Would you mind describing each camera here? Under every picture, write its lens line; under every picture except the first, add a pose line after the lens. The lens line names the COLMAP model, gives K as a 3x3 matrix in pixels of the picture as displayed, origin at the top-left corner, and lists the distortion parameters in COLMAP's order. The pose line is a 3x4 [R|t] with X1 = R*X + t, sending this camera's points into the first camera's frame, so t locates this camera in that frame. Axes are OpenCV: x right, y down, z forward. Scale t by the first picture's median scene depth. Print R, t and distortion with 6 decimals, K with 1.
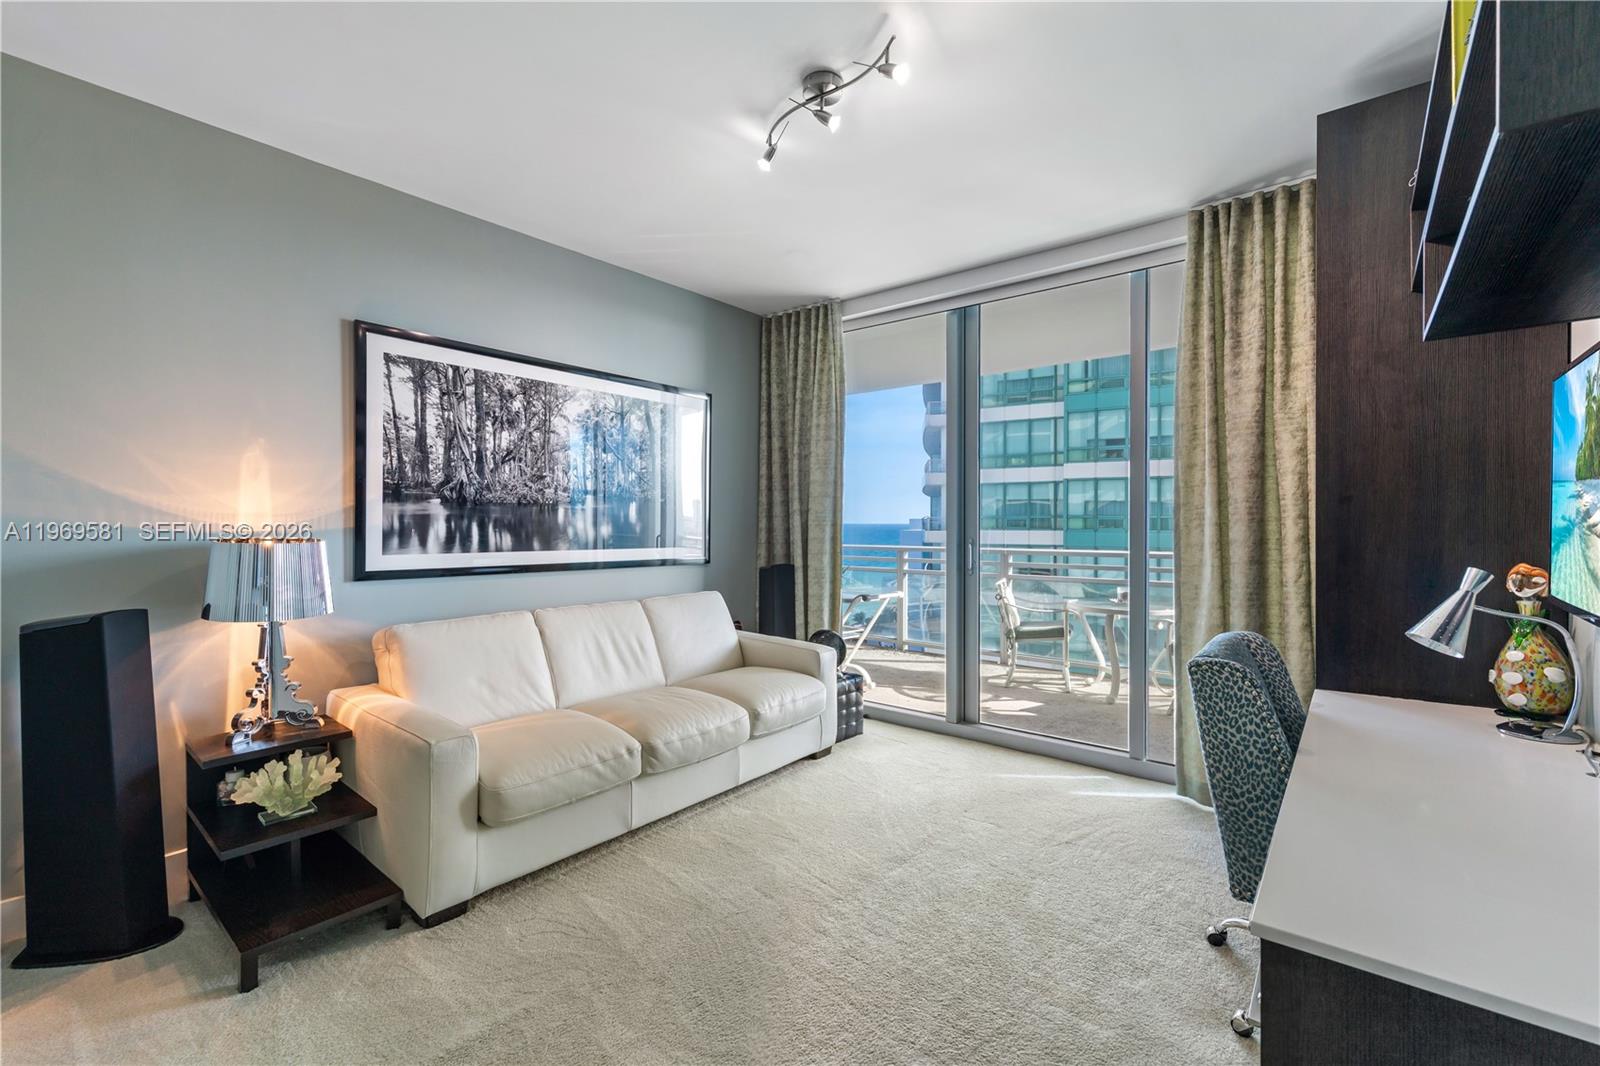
lens RADIAL K [[662.8, 0, 800.0], [0, 662.8, 533.0], [0, 0, 1]] dist [-0.002087, -0.000341]
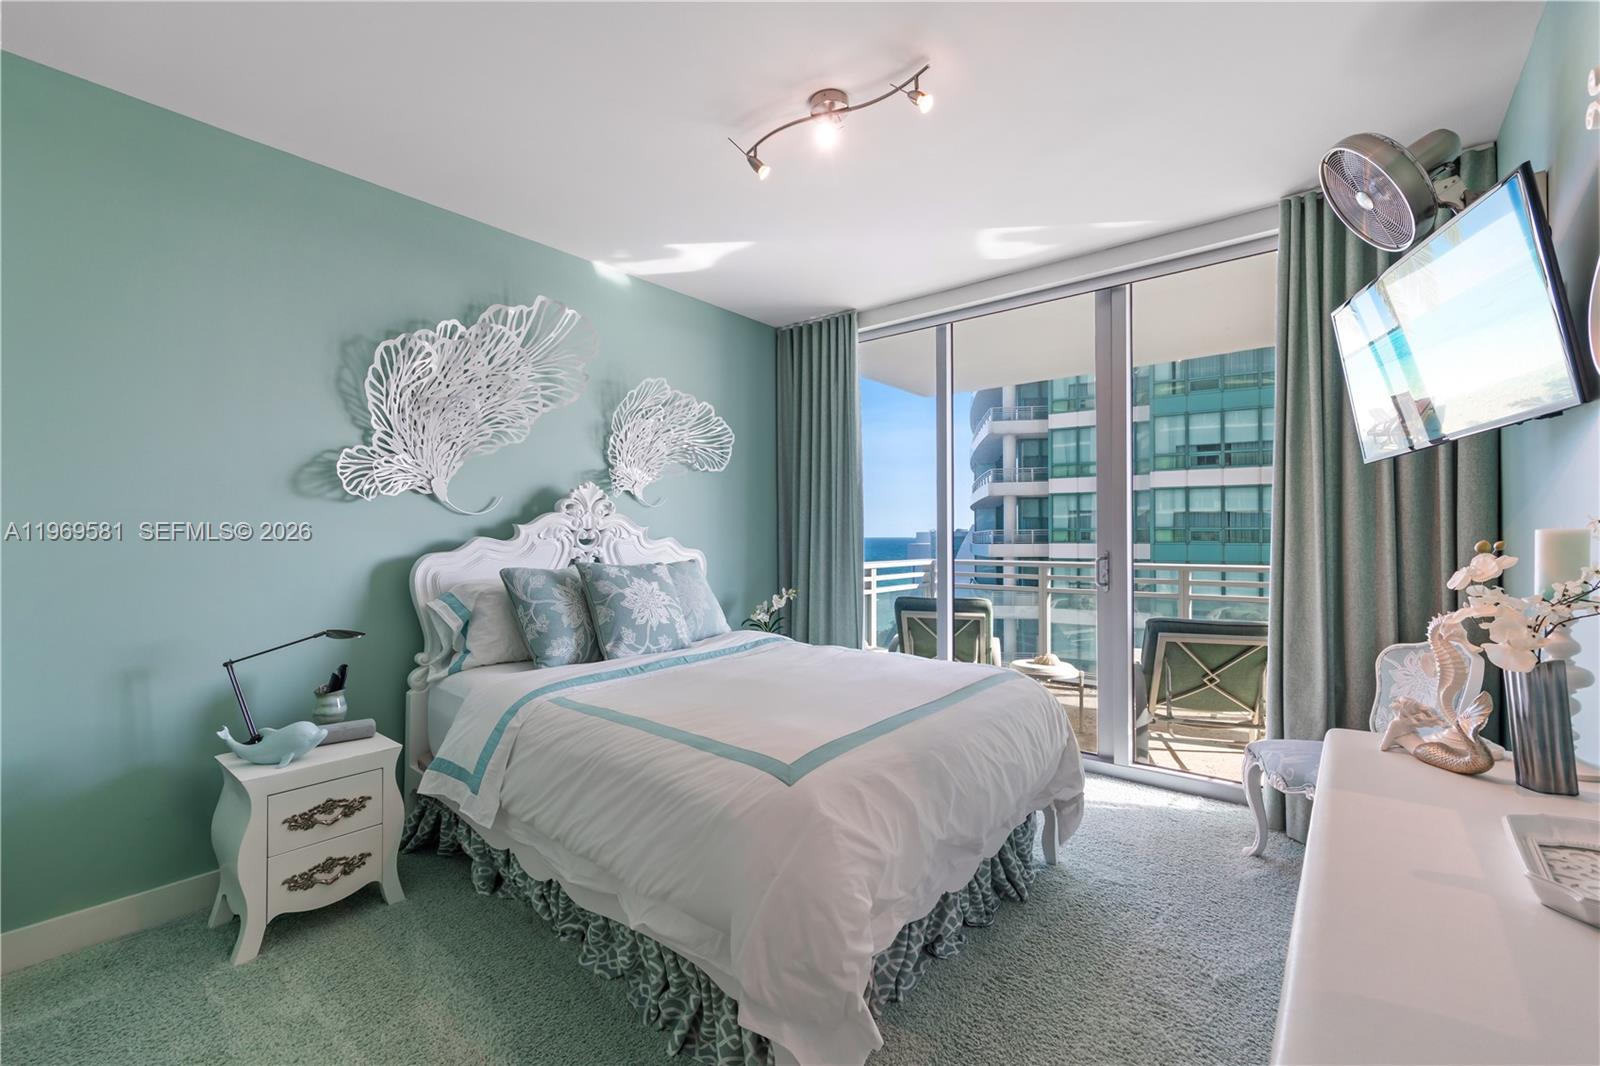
lens RADIAL K [[651.5, 0, 795.6], [0, 651.5, 538.0], [0, 0, 1]] dist [0.000416, 0.000302]
pose [[0.999977, -0.003713, 0.005752, -0.106011], [0.003795, 0.999890, -0.014304, 0.000153], [-0.005698, 0.014325, 0.999881, 0.087522]]
